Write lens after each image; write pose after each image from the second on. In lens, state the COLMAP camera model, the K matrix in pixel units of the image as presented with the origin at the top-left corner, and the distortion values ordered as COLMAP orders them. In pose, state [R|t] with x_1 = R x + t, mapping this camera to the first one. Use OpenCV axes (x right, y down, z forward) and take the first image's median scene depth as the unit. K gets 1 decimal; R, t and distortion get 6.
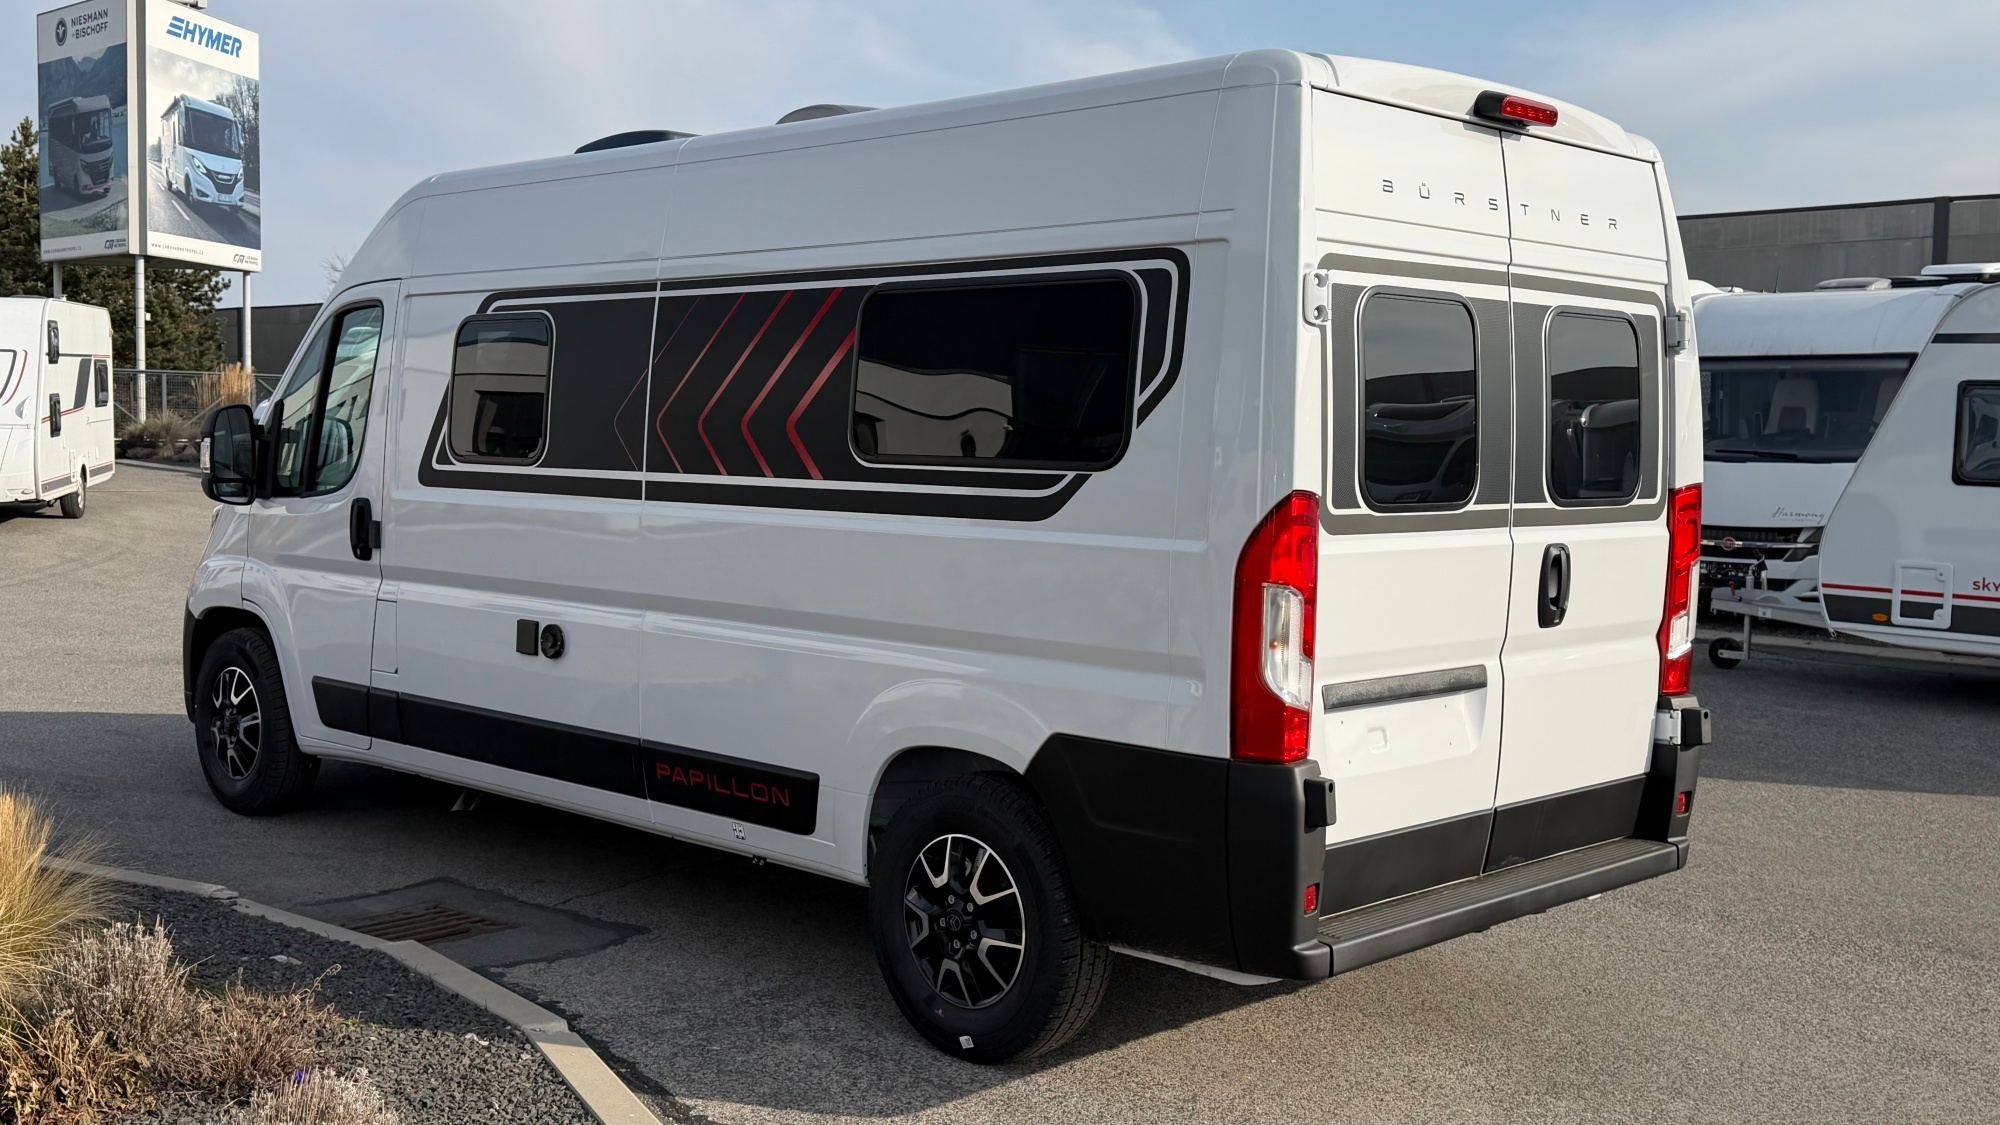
lens RADIAL K [[2062.0, 0, 1003.8], [0, 2062.0, 554.2], [0, 0, 1]] dist [0.023843, 0.000000]
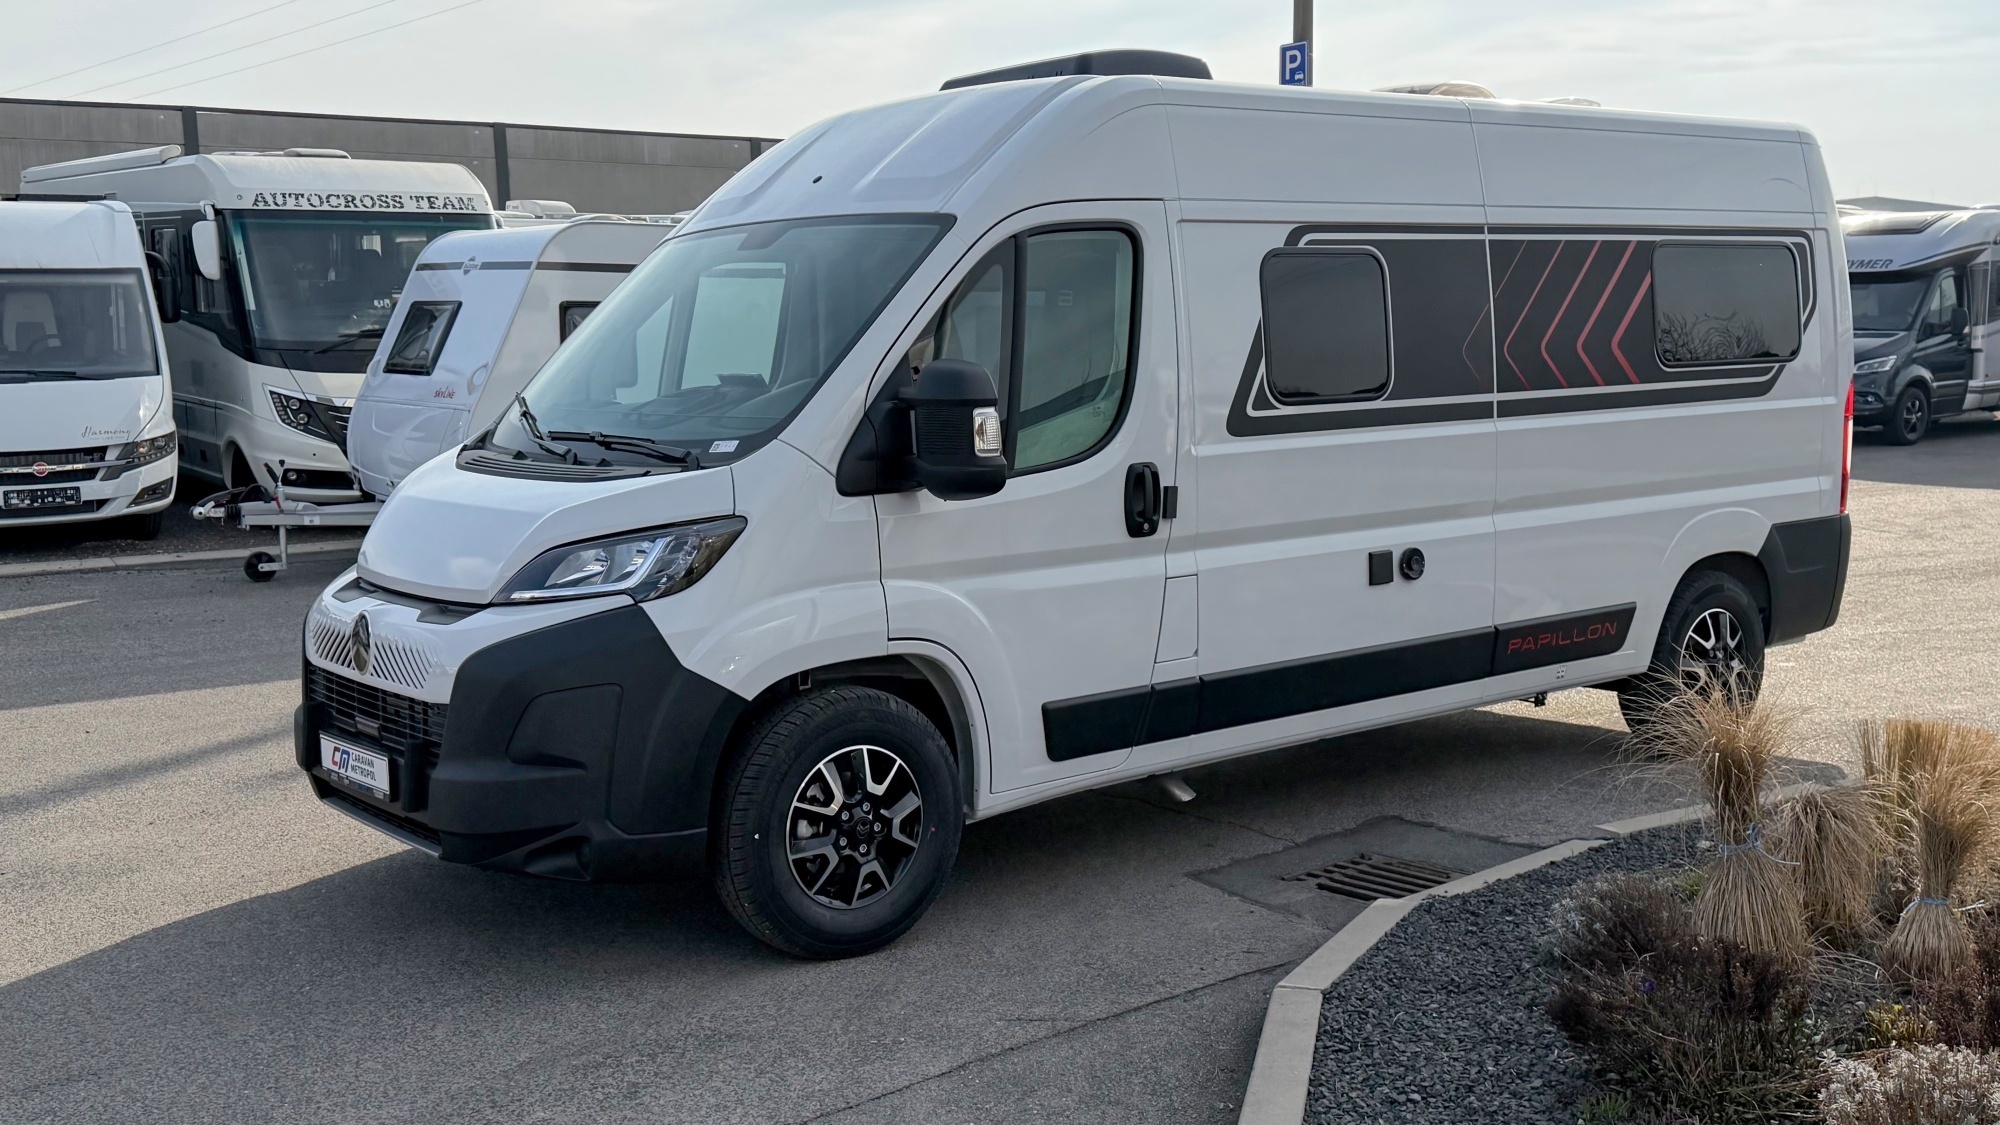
lens RADIAL K [[2062.0, 0, 1003.3], [0, 2062.0, 566.0], [0, 0, 1]] dist [0.023843, 0.000000]
pose [[0.122329, -0.136966, 0.982993, -1.190088], [0.083968, 0.988309, 0.127257, -0.100605], [-0.988931, 0.066973, 0.132400, 0.992005]]
